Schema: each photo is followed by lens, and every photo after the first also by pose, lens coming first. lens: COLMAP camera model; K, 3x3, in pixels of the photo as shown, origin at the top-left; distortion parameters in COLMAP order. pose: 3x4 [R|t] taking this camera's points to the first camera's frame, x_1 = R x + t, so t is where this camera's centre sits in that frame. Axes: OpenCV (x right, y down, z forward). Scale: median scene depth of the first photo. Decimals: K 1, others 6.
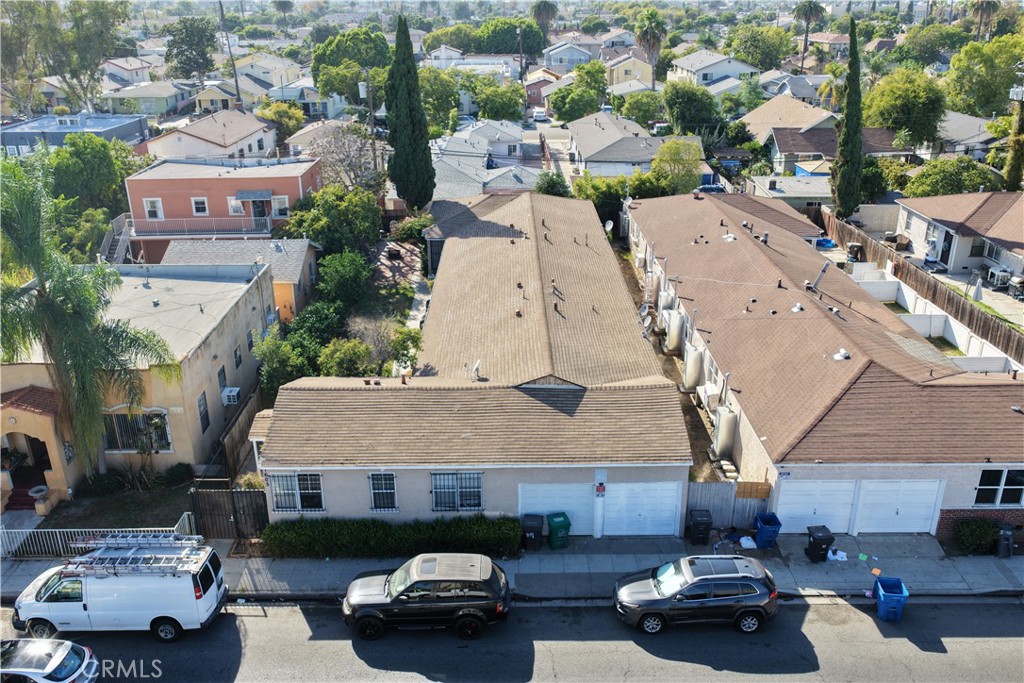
lens RADIAL K [[850.5, 0, 512.0], [0, 850.5, 341.5], [0, 0, 1]] dist [-0.017858, 0.043364]
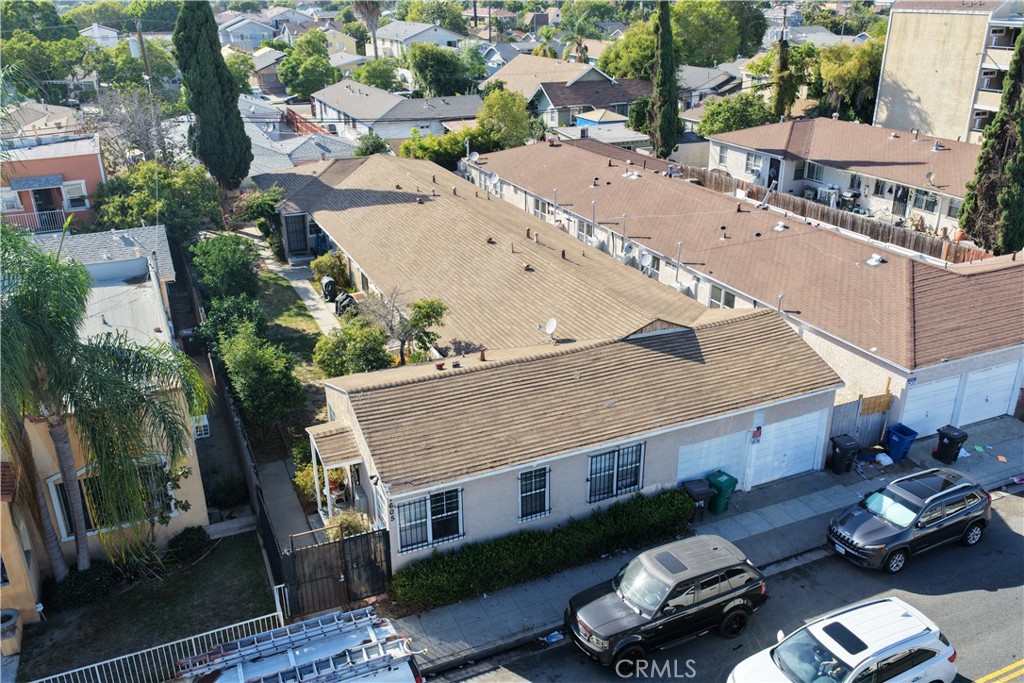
lens RADIAL K [[850.5, 0, 512.0], [0, 850.5, 341.5], [0, 0, 1]] dist [-0.017858, 0.043364]
pose [[0.914042, -0.159251, 0.373049, -0.411274], [0.154638, 0.987058, 0.042471, 0.002234], [-0.374985, 0.018867, 0.926839, 0.259862]]
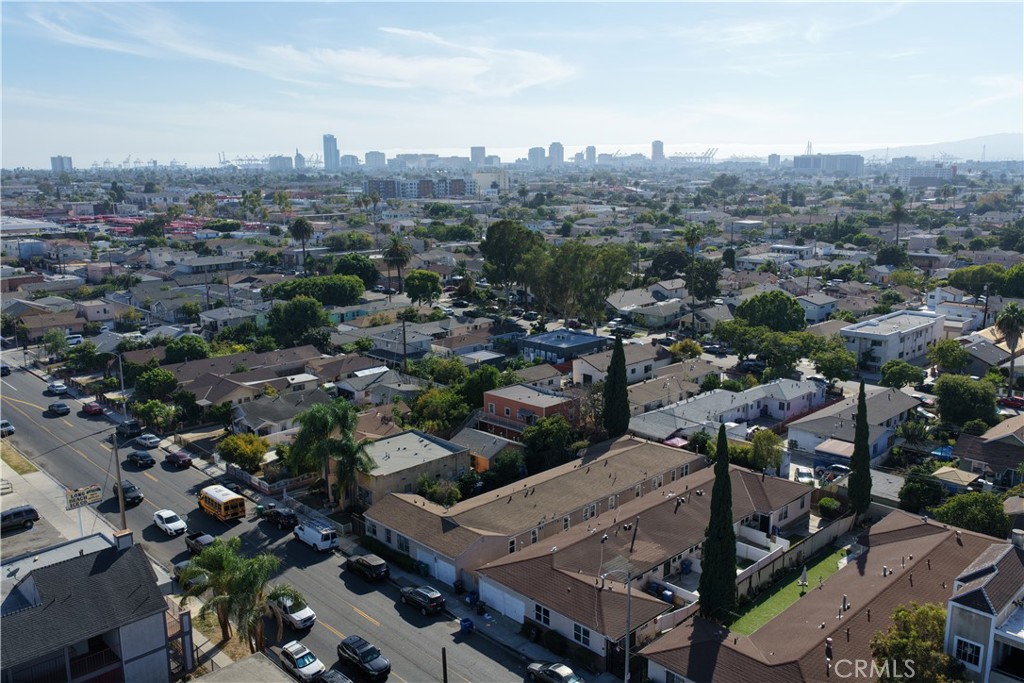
lens RADIAL K [[850.5, 0, 512.0], [0, 850.5, 341.5], [0, 0, 1]] dist [-0.017858, 0.043364]
pose [[0.690899, 0.149373, -0.707352, 1.970419], [-0.267992, 0.961632, -0.058690, -0.381926], [0.671445, 0.230113, 0.704421, -0.866122]]
